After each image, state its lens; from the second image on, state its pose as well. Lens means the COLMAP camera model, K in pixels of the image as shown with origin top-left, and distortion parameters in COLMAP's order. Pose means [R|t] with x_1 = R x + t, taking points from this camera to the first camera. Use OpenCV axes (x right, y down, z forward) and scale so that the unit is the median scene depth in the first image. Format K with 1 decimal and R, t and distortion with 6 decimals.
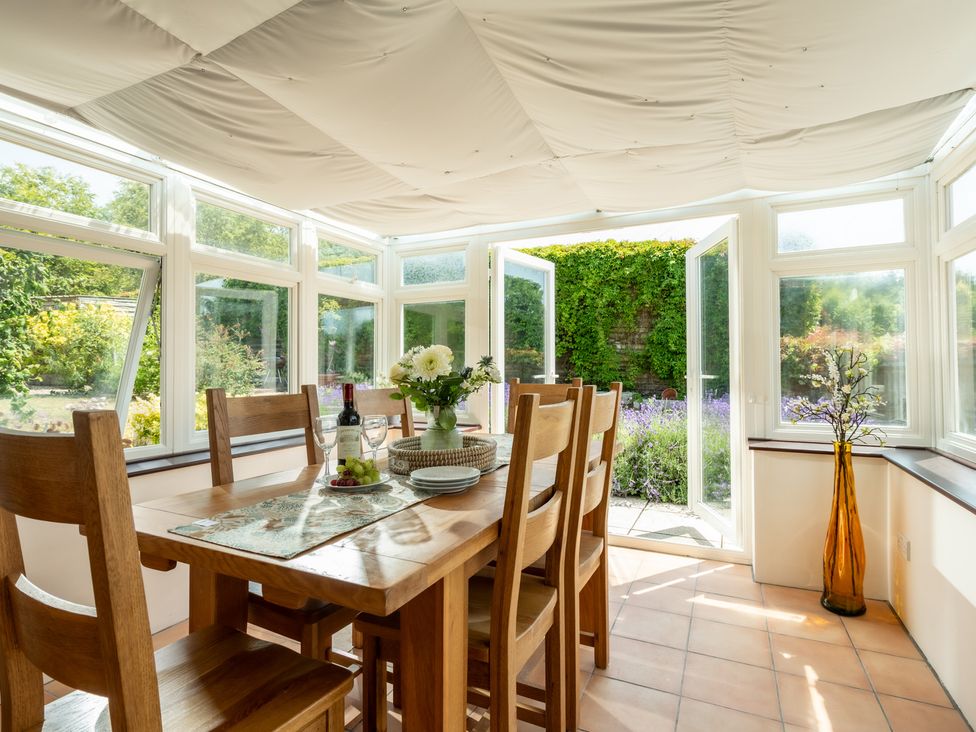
lens RADIAL K [[506.7, 0, 484.8], [0, 506.7, 362.0], [0, 0, 1]] dist [0.001480, 0.000055]
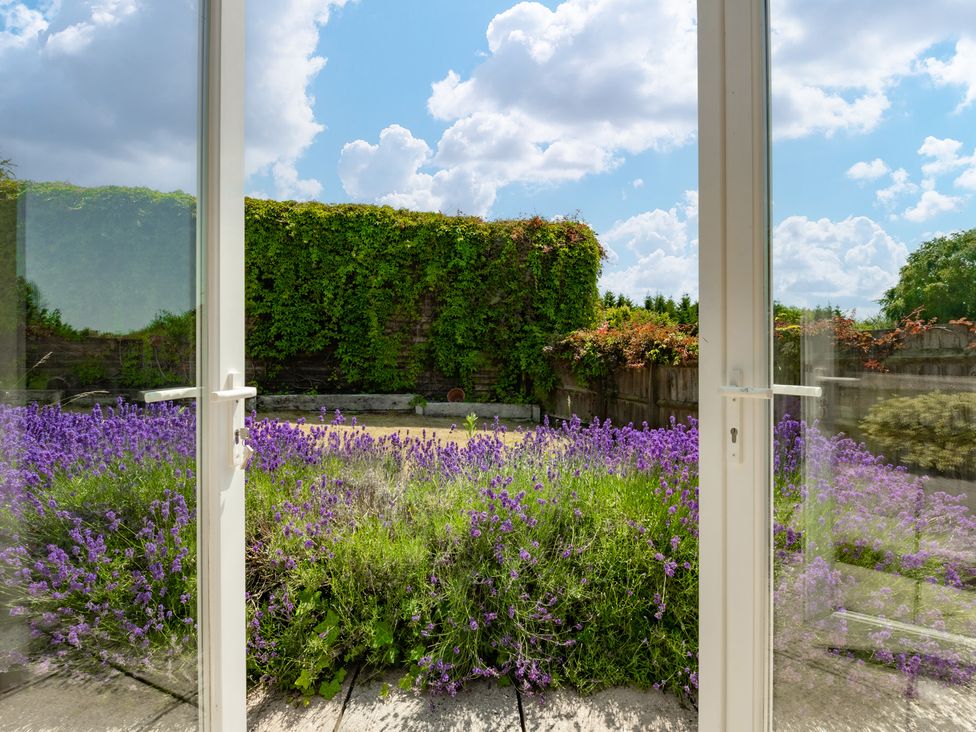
lens RADIAL K [[446.6, 0, 485.7], [0, 446.6, 365.9], [0, 0, 1]] dist [0.000900, 0.000021]
pose [[0.885686, 0.000345, 0.464285, 0.058435], [-0.006632, 0.999907, 0.011909, 0.004656], [-0.464238, -0.013626, 0.885606, 0.302679]]
